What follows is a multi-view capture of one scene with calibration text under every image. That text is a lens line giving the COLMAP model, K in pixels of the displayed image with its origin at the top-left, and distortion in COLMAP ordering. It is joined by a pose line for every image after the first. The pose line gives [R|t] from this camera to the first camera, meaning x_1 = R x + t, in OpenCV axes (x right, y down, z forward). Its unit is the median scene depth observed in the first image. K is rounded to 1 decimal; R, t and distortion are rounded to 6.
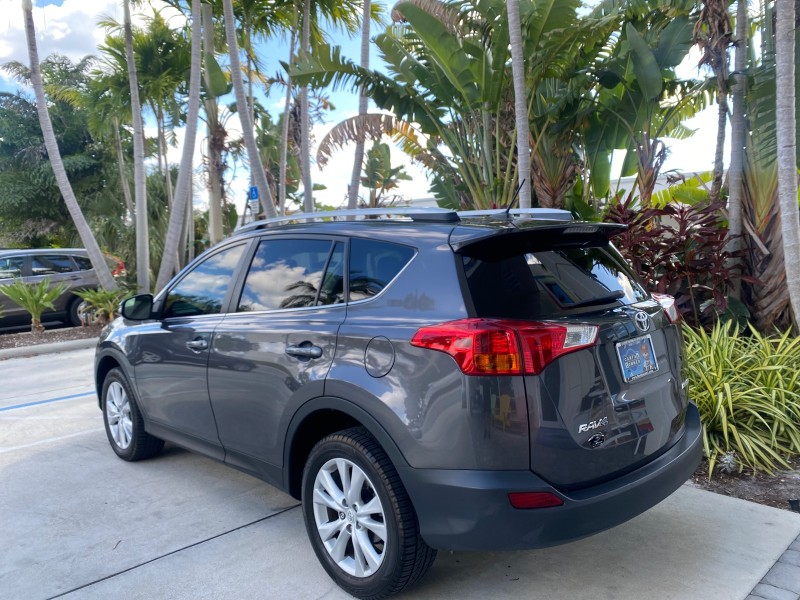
lens RADIAL K [[618.2, 0, 401.3], [0, 618.2, 299.1], [0, 0, 1]] dist [0.009195, -0.014078]
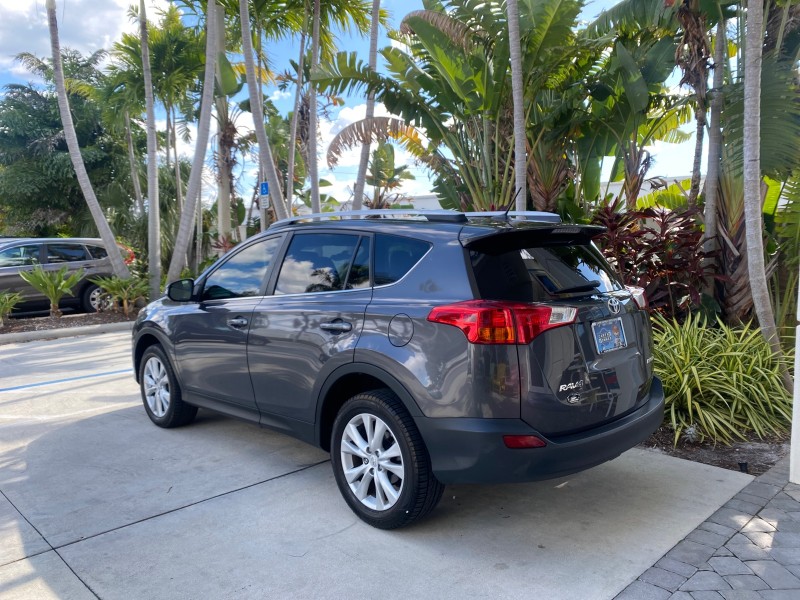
lens RADIAL K [[618.2, 0, 402.0], [0, 618.2, 300.4], [0, 0, 1]] dist [0.009195, -0.014078]
pose [[0.999761, 0.019086, 0.010653, -0.020562], [-0.019170, 0.999786, 0.007827, 0.010619], [-0.010501, -0.008029, 0.999913, -0.102192]]
